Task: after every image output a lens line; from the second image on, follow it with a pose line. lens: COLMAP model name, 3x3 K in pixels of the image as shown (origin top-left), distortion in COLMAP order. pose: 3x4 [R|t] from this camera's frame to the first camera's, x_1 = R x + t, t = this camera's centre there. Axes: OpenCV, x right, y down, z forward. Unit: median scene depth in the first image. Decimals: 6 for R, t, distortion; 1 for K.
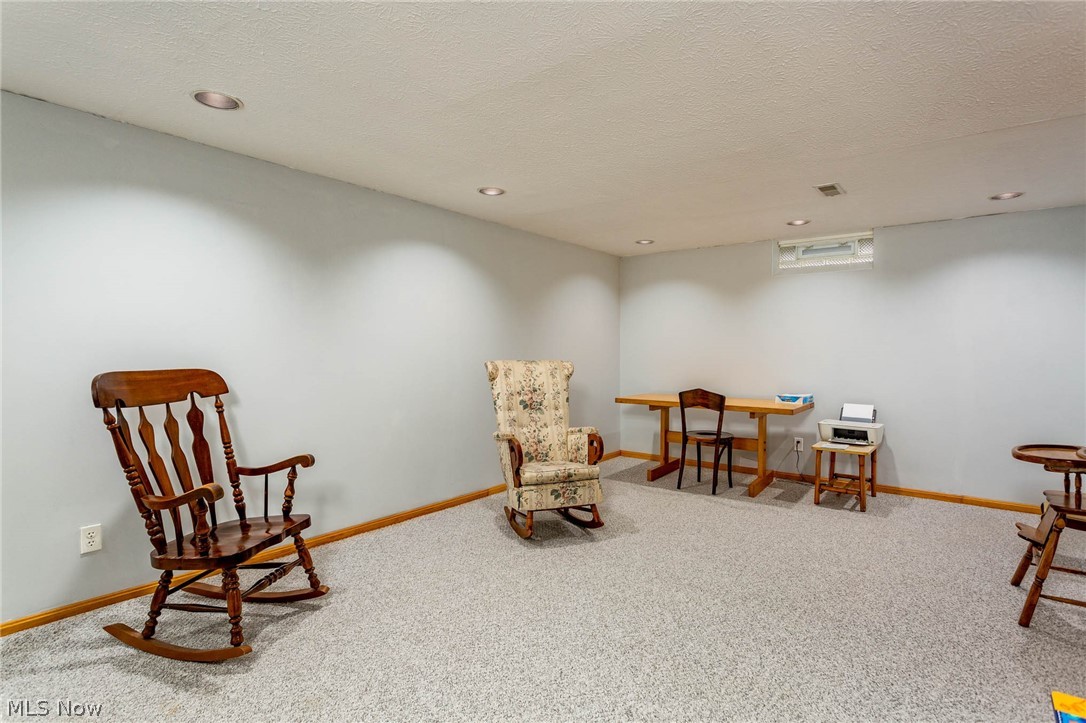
lens RADIAL K [[557.2, 0, 545.0], [0, 557.2, 356.1], [0, 0, 1]] dist [-0.001117, 0.000526]
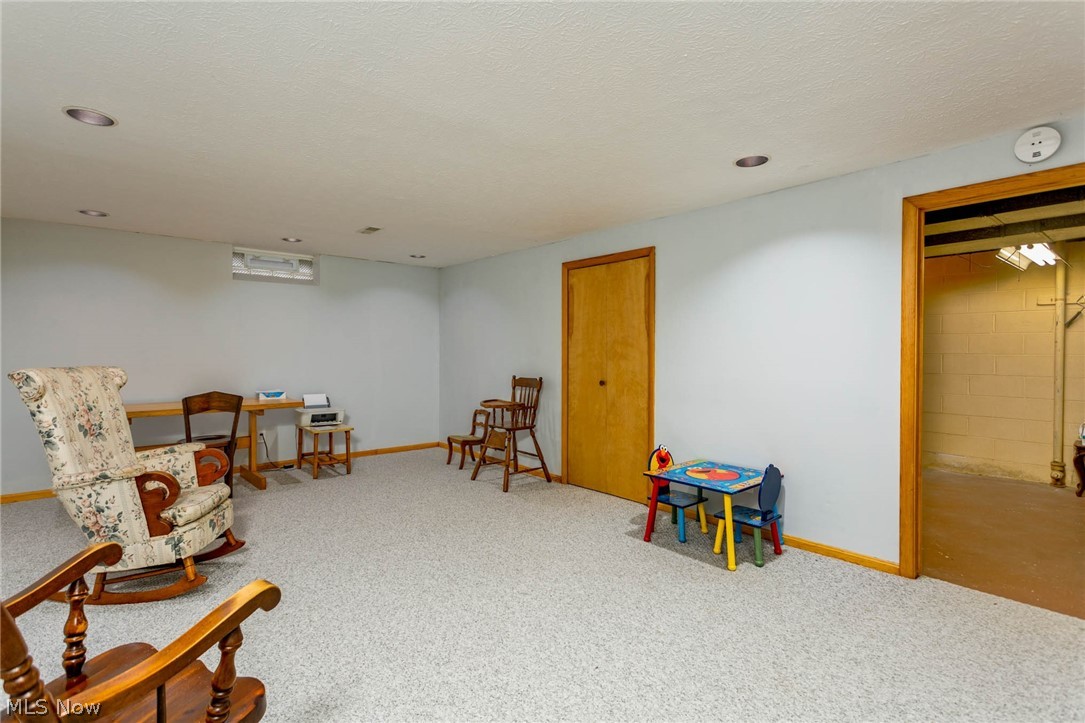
lens RADIAL K [[528.3, 0, 546.4], [0, 528.3, 358.0], [0, 0, 1]] dist [-0.000373, -0.000551]
pose [[0.191184, -0.016414, 0.981417, -0.565001], [0.011301, 0.999831, 0.014521, -0.006099], [-0.981489, 0.008315, 0.191337, 0.307653]]
